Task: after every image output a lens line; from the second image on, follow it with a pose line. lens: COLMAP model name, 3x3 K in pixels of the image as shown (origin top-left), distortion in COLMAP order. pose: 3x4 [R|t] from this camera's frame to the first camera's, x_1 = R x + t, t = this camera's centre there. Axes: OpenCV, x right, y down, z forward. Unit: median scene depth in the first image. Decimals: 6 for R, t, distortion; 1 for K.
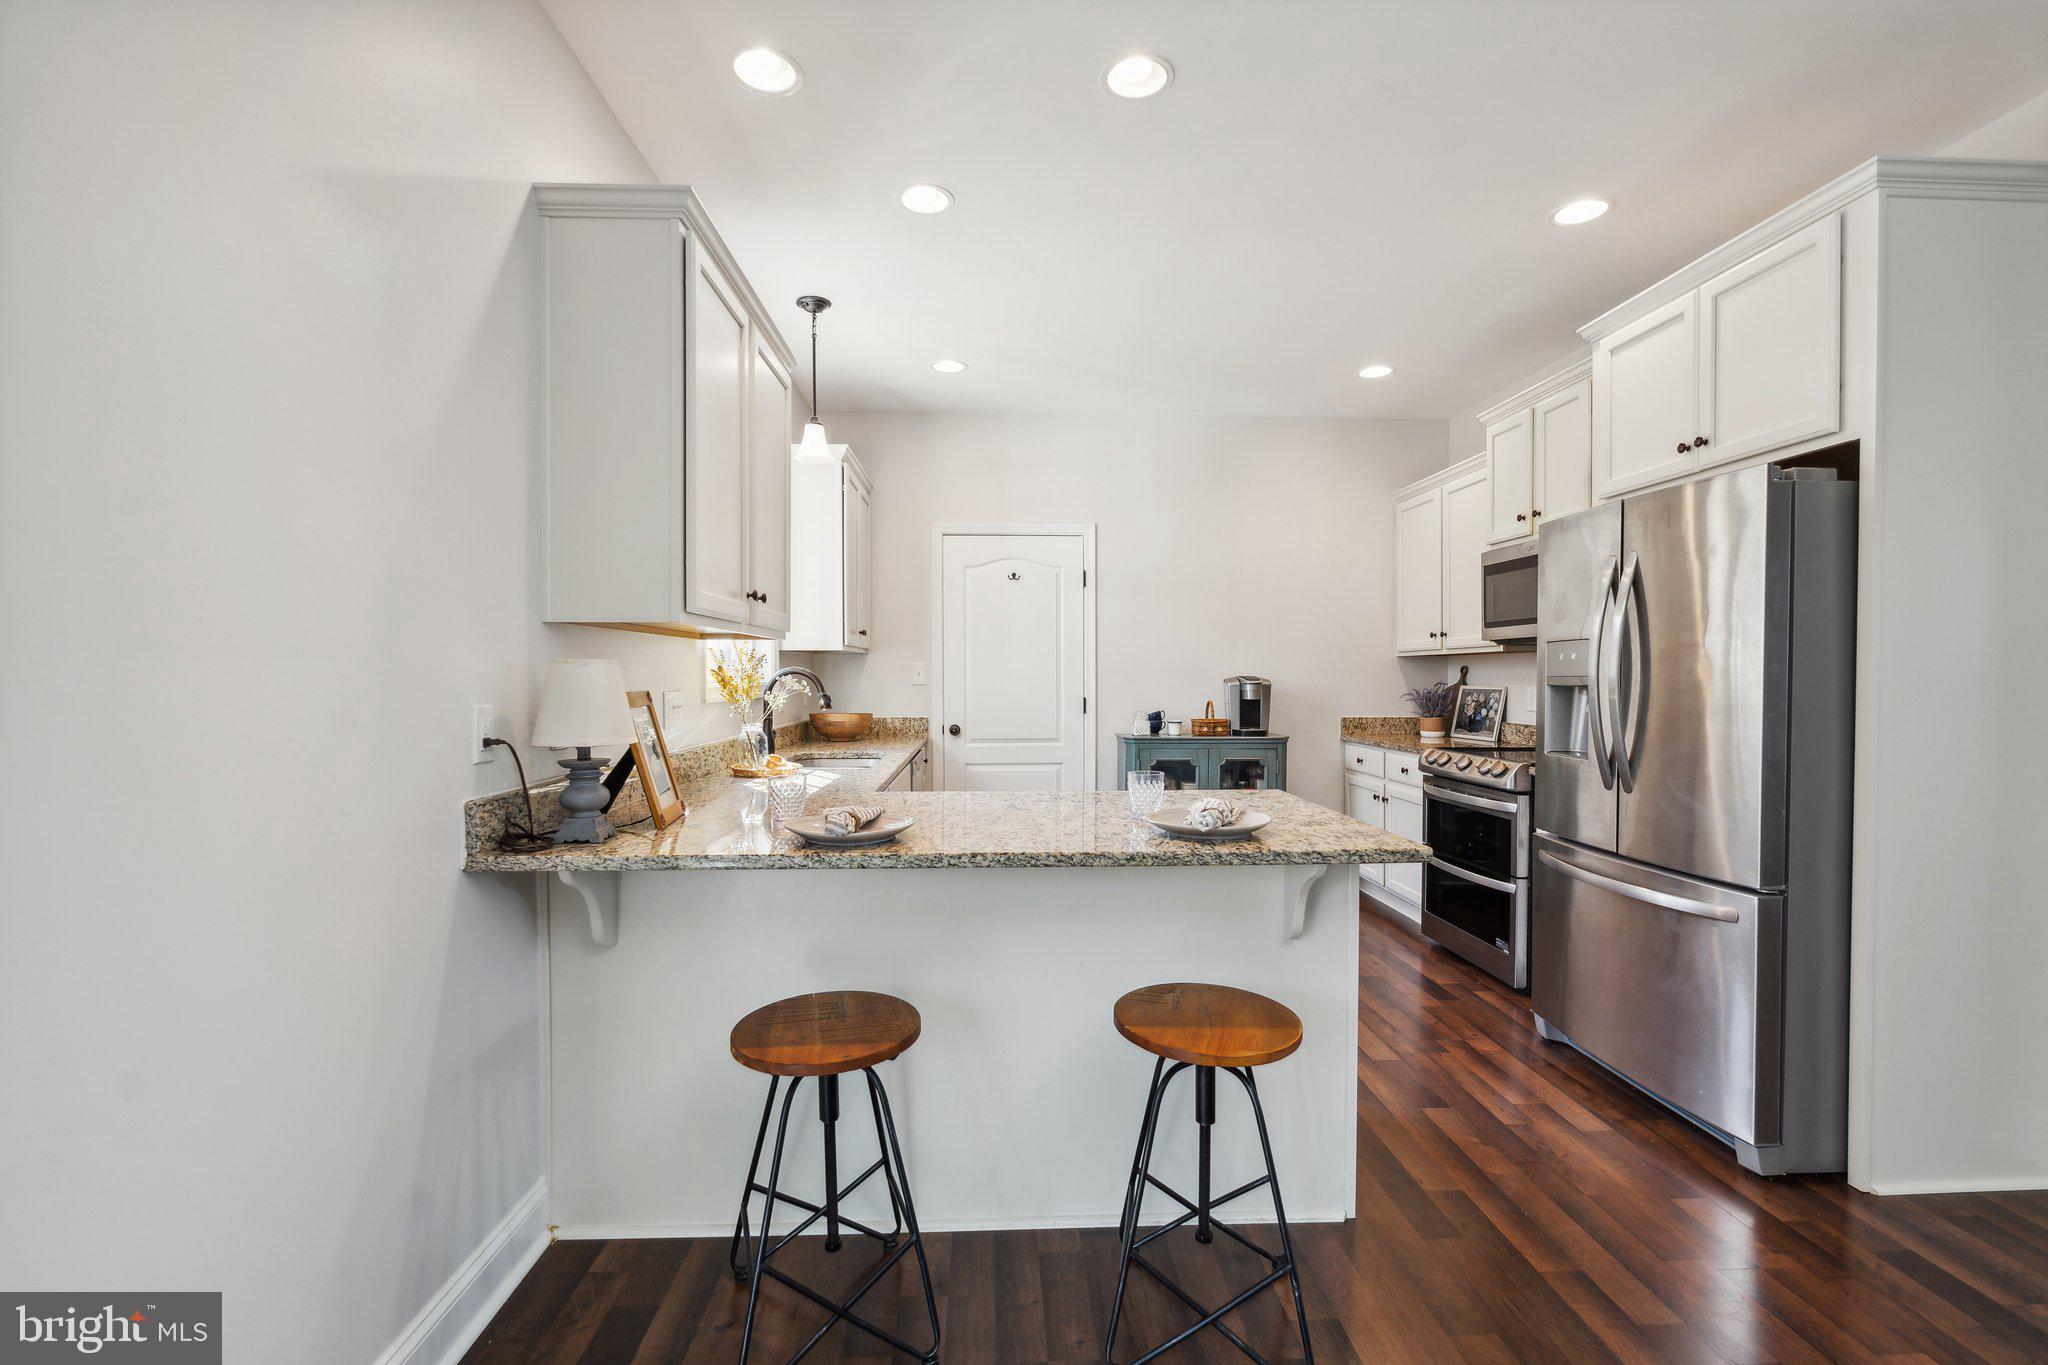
lens RADIAL K [[907.7, 0, 1024.0], [0, 907.7, 682.5], [0, 0, 1]] dist [-0.027184, -0.000183]
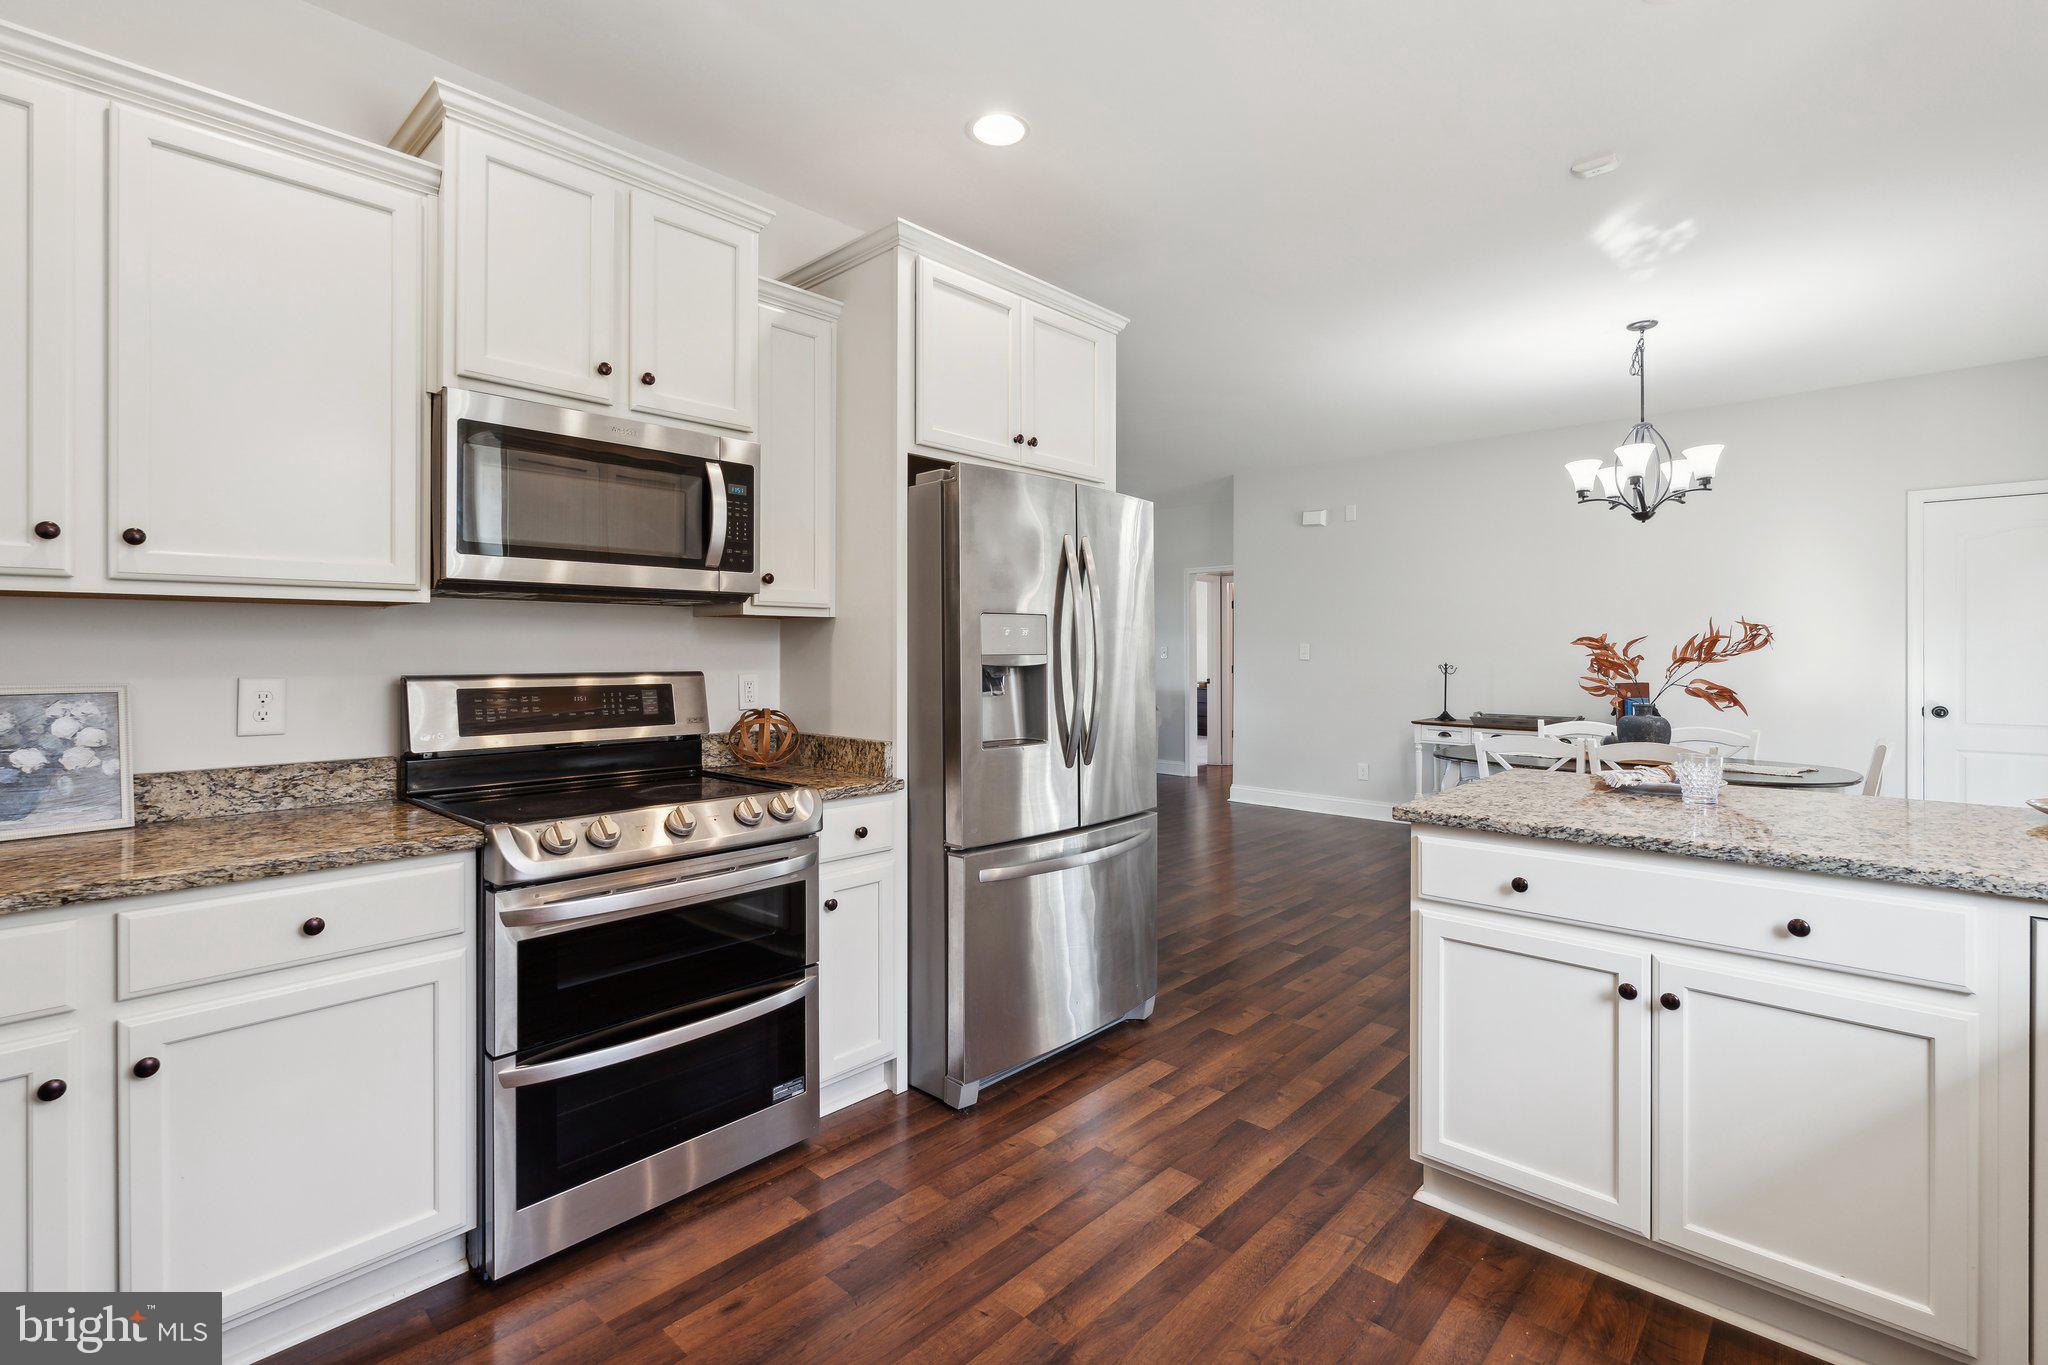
lens RADIAL K [[924.5, 0, 1020.9], [0, 924.5, 646.7], [0, 0, 1]] dist [-0.000866, 0.000088]
pose [[-0.700923, 0.004932, 0.713220, -0.030206], [0.007187, 0.999974, 0.000147, -0.009910], [-0.713201, 0.005229, -0.700940, 1.125709]]
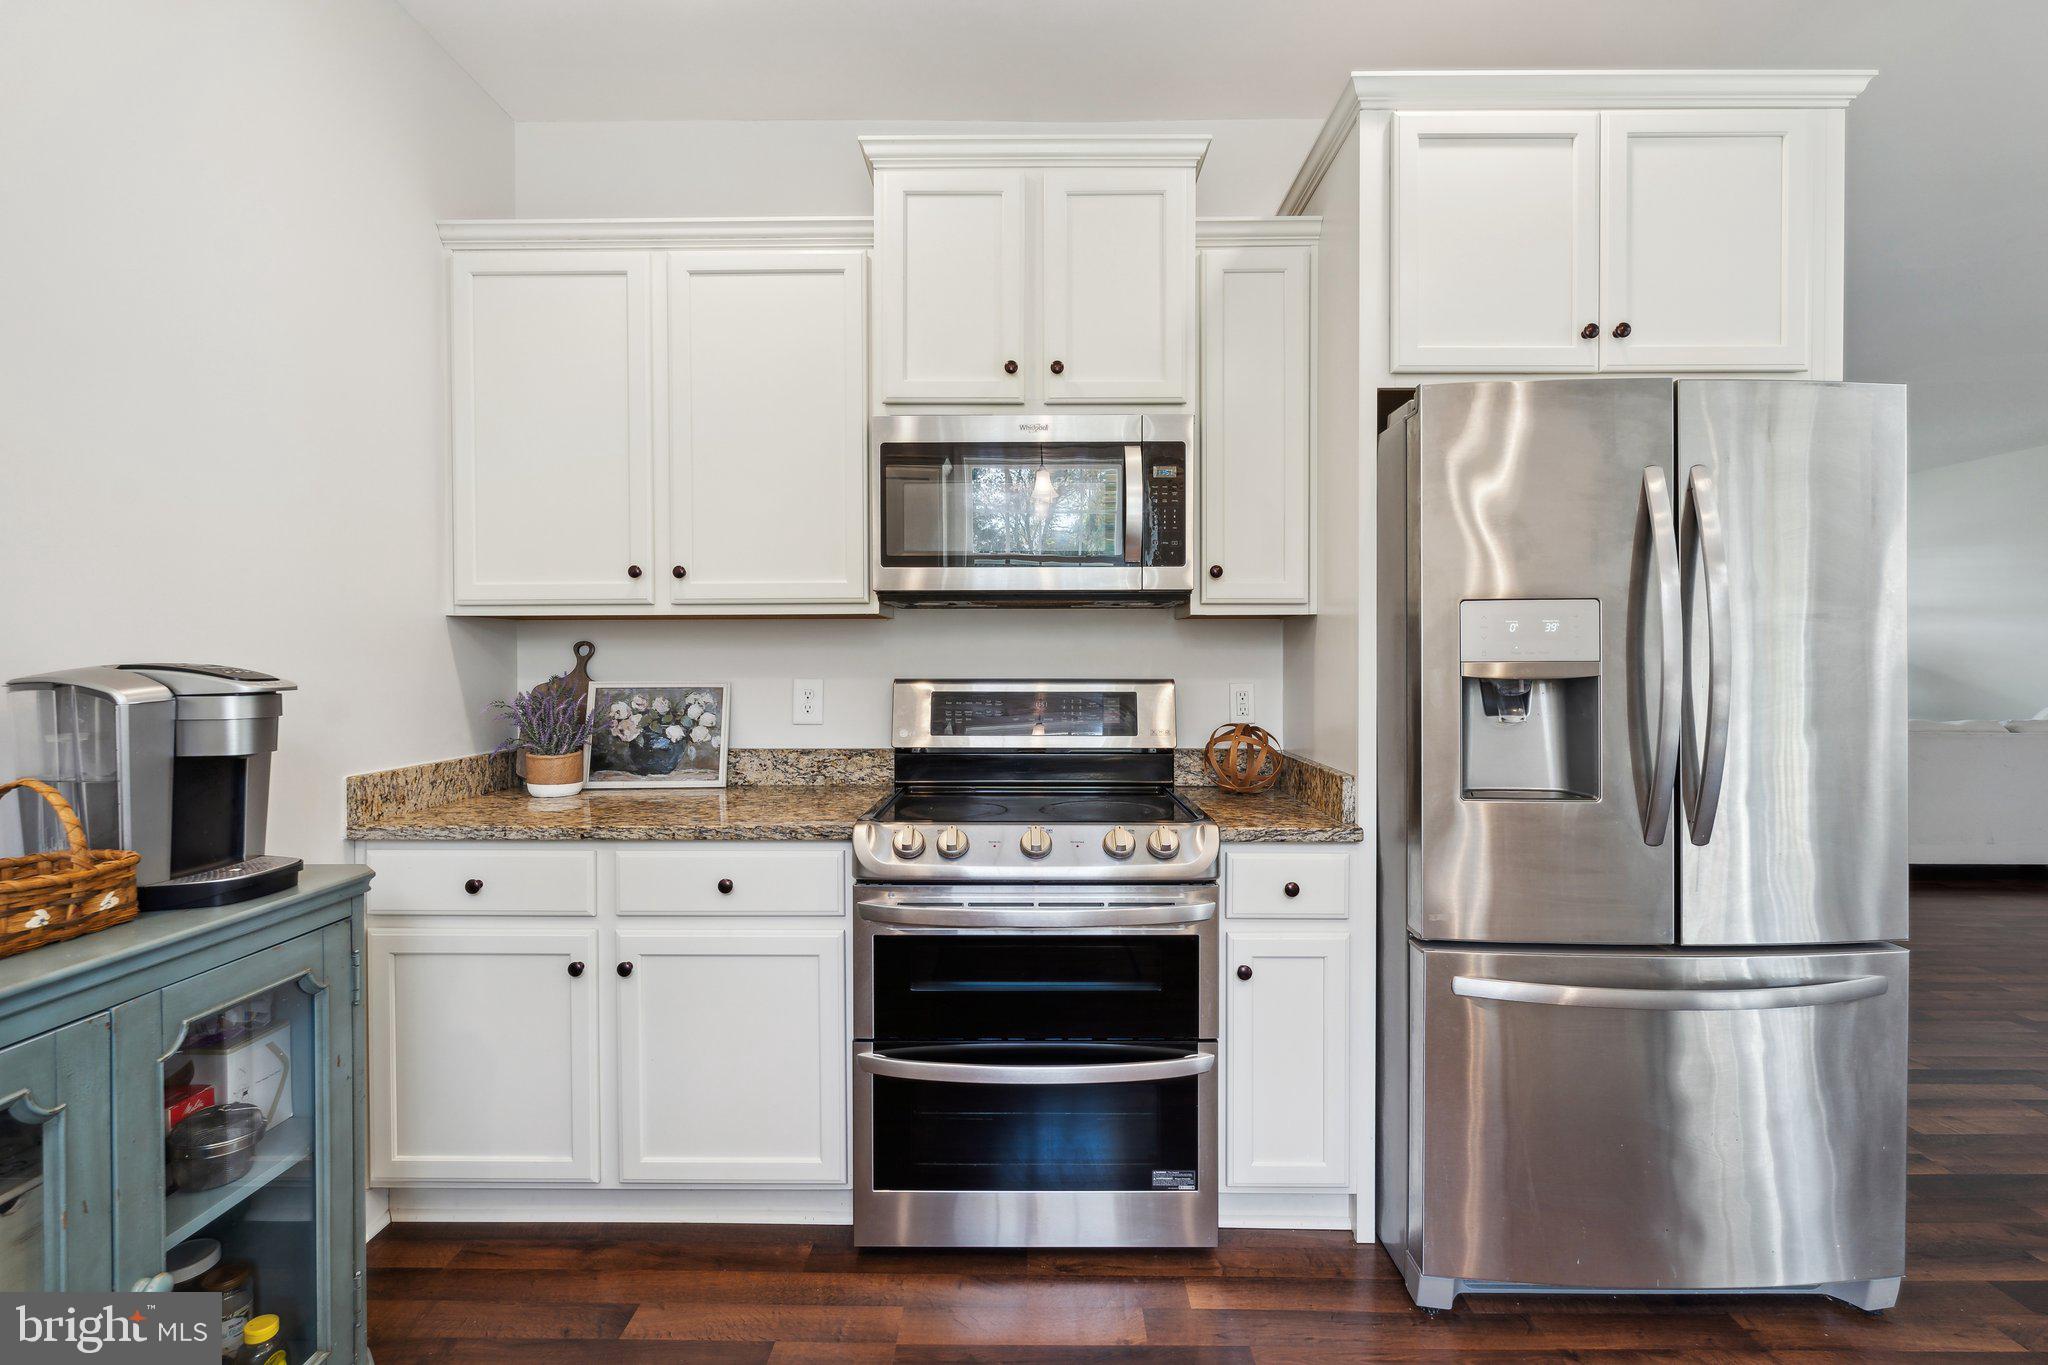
lens RADIAL K [[919.1, 0, 1028.1], [0, 919.1, 666.2], [0, 0, 1]] dist [-0.001934, -0.000045]
pose [[0.051857, -0.008226, 0.998621, 0.000616], [0.009757, 0.999923, 0.007730, -0.007686], [-0.998607, 0.009343, 0.051933, 0.891243]]
